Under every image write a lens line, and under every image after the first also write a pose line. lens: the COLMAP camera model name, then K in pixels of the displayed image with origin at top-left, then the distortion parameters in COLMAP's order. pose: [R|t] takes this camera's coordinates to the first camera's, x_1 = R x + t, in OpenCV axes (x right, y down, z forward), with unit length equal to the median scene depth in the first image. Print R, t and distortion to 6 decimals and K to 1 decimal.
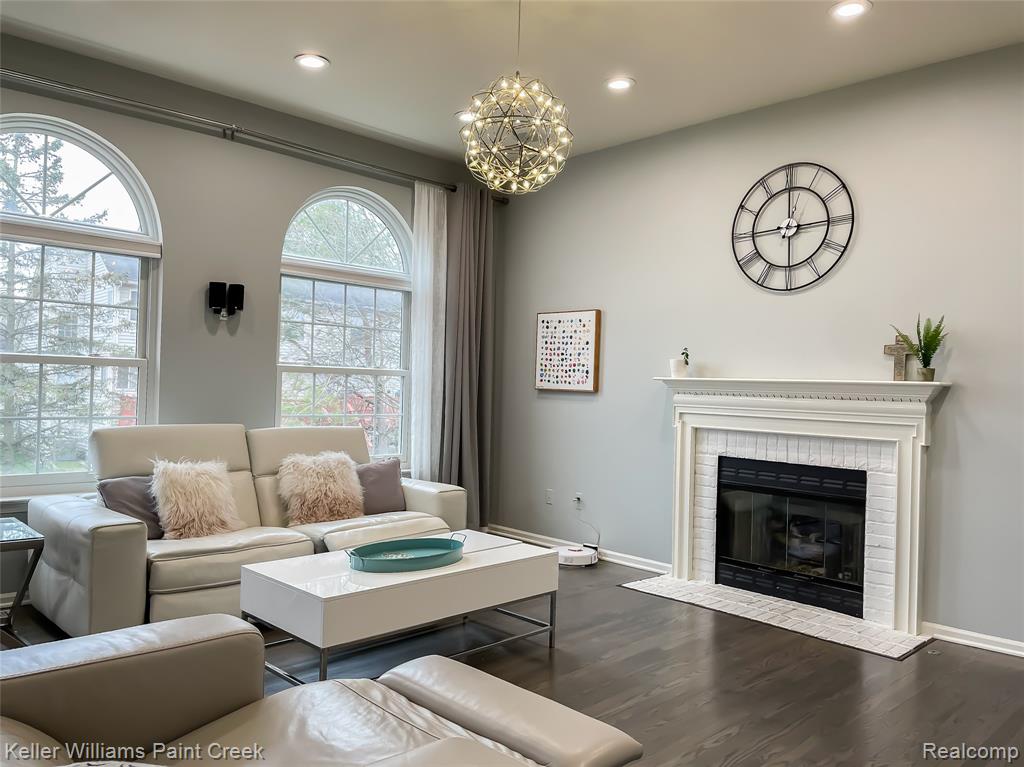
lens RADIAL K [[772.9, 0, 518.7], [0, 772.9, 381.8], [0, 0, 1]] dist [0.028386, -0.012404]
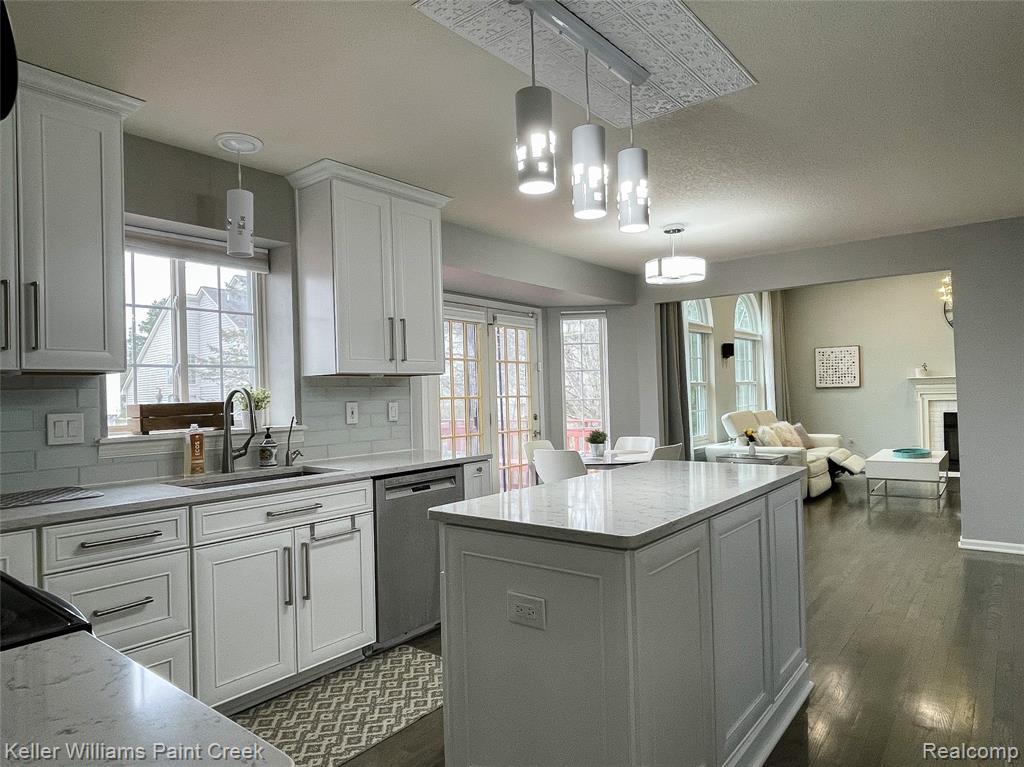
lens RADIAL K [[629.9, 0, 514.1], [0, 629.9, 388.1], [0, 0, 1]] dist [-0.006703, -0.008334]
pose [[0.990871, -0.055008, 0.123081, -1.159387], [0.055099, 0.998477, 0.002670, -0.043006], [-0.123040, 0.004136, 0.992393, -0.595188]]
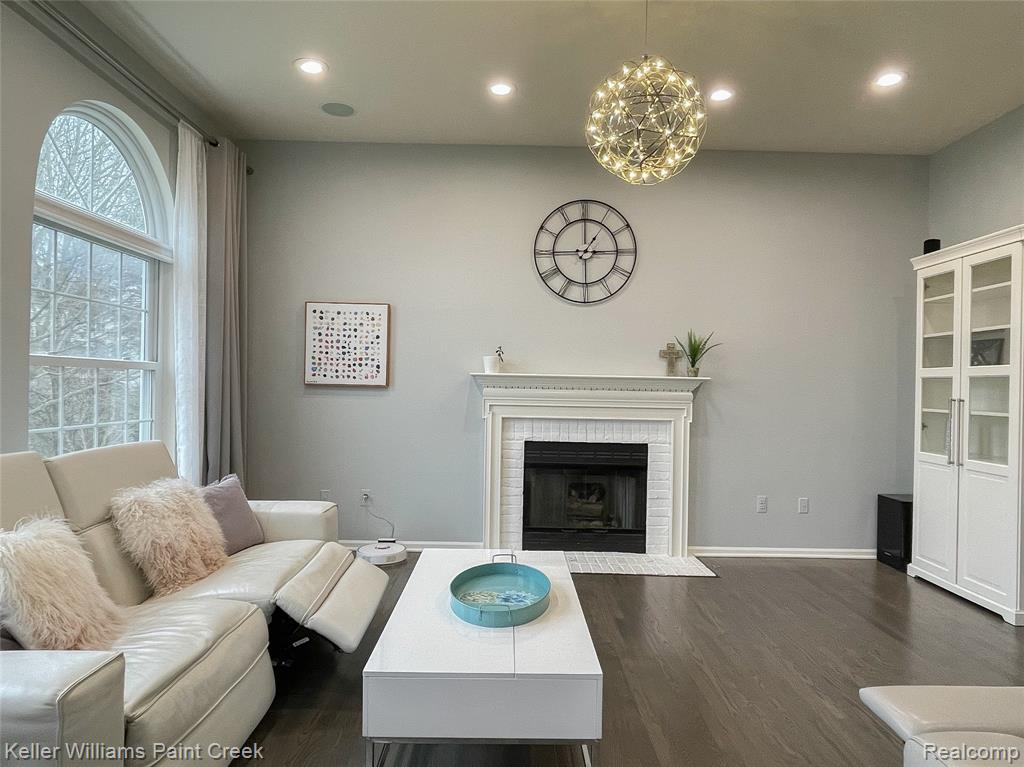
lens RADIAL K [[629.9, 0, 516.2], [0, 629.9, 389.2], [0, 0, 1]] dist [-0.006703, -0.008334]
pose [[0.694662, -0.020530, 0.719043, -0.433455], [-0.003639, 0.999480, 0.032053, -0.011644], [-0.719327, -0.024882, 0.694226, 0.365630]]
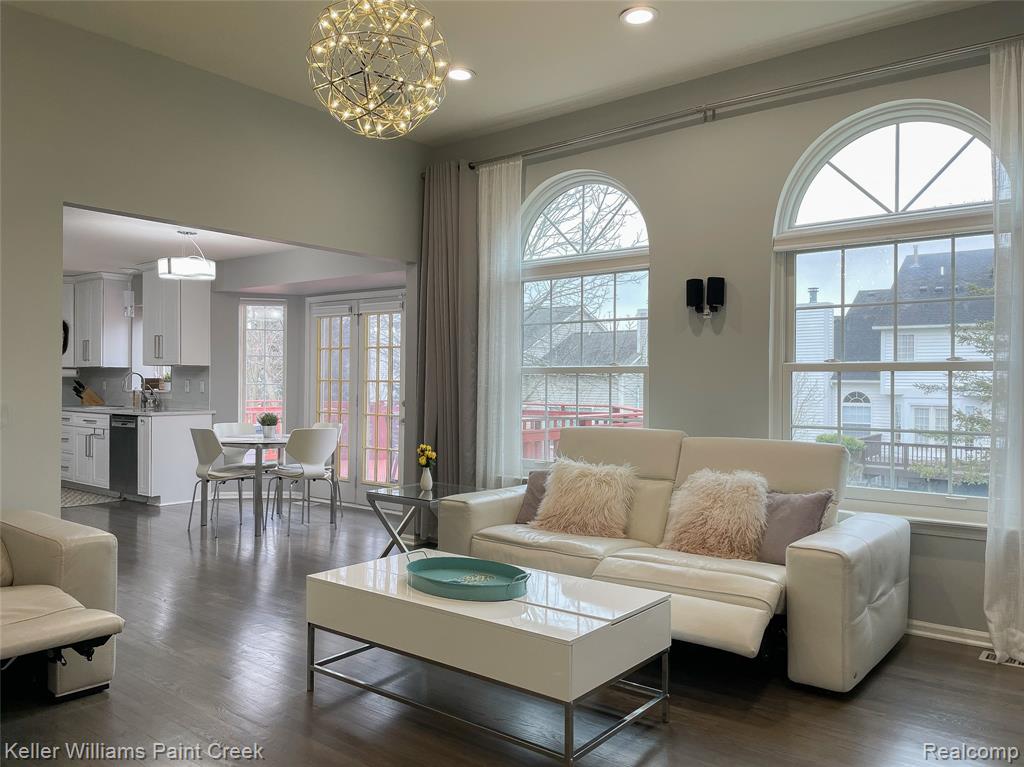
lens RADIAL K [[772.9, 0, 518.6], [0, 772.9, 383.7], [0, 0, 1]] dist [0.028386, -0.012404]
pose [[0.127376, -0.027296, -0.991479, 0.503117], [0.015250, 0.999557, -0.025559, 0.017885], [0.991737, -0.011864, 0.127736, 0.662659]]
